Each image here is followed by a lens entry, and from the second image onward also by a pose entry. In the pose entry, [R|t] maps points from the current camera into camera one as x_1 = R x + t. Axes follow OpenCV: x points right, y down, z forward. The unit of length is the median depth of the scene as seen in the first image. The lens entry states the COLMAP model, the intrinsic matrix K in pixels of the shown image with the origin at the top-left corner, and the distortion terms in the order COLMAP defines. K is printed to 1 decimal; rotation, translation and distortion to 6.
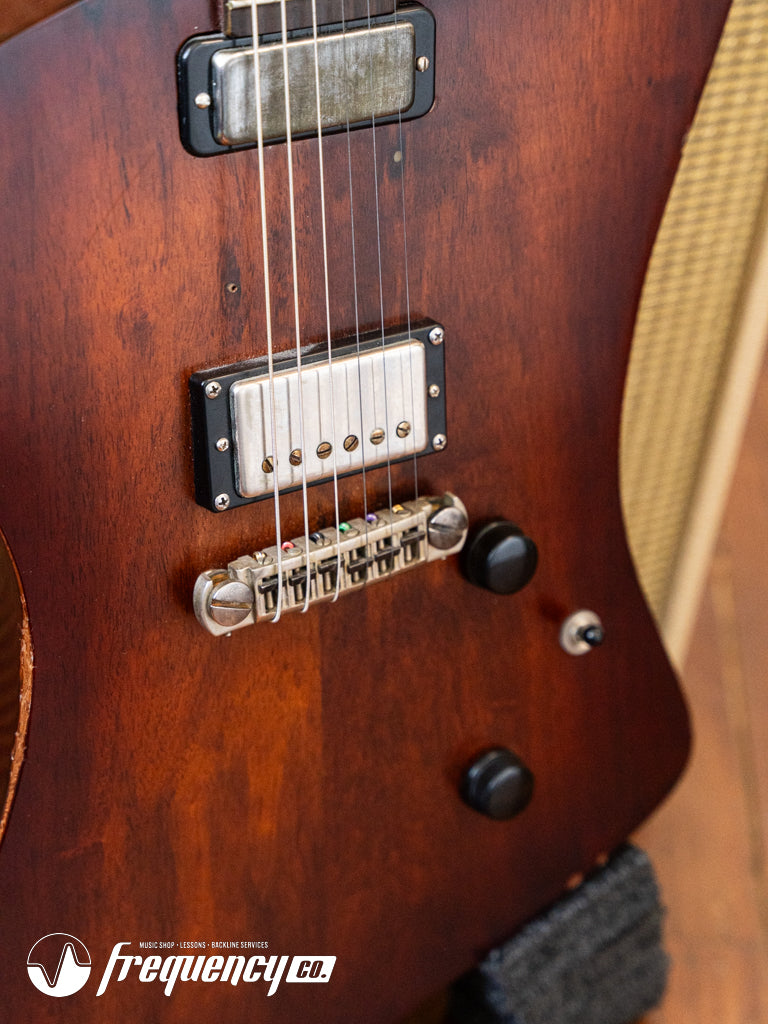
lens RADIAL K [[2238.0, 0, 384.0], [0, 2238.0, 512.0], [0, 0, 1]] dist [0.034393, -0.027044]
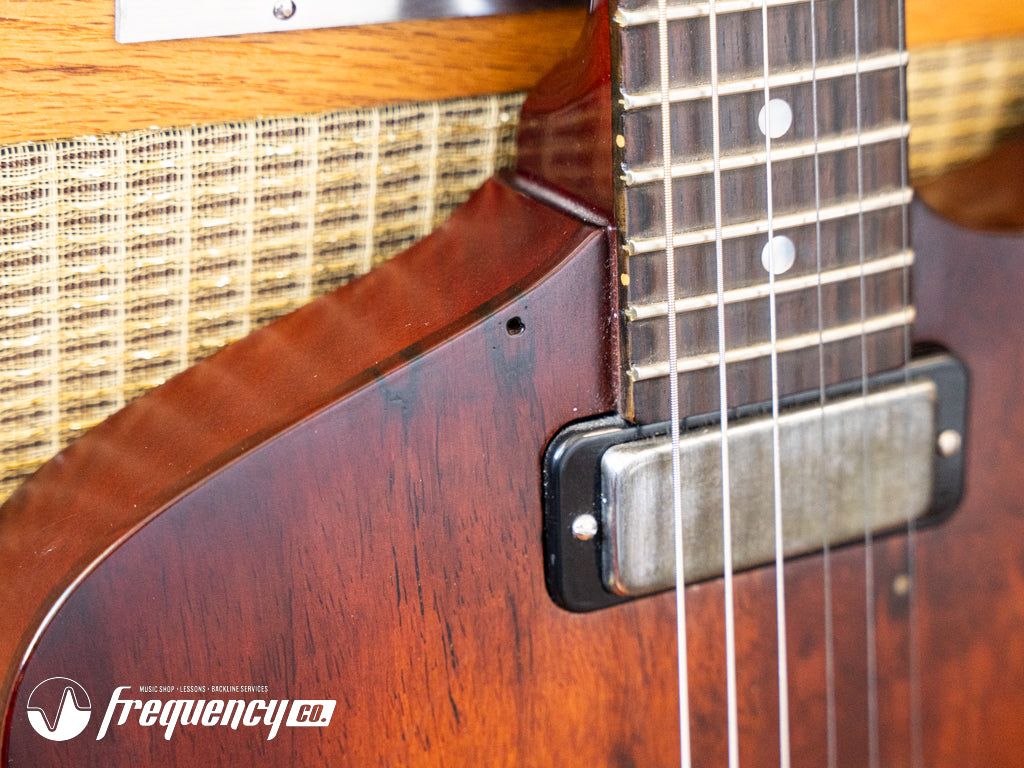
lens RADIAL K [[2238.0, 0, 512.0], [0, 2238.0, 384.0], [0, 0, 1]] dist [0.034393, -0.027044]
pose [[0.993168, 0.006438, -0.116512, -0.030607], [-0.019290, 0.993797, -0.109519, -0.153246], [0.115084, 0.111019, 0.987132, 0.401350]]
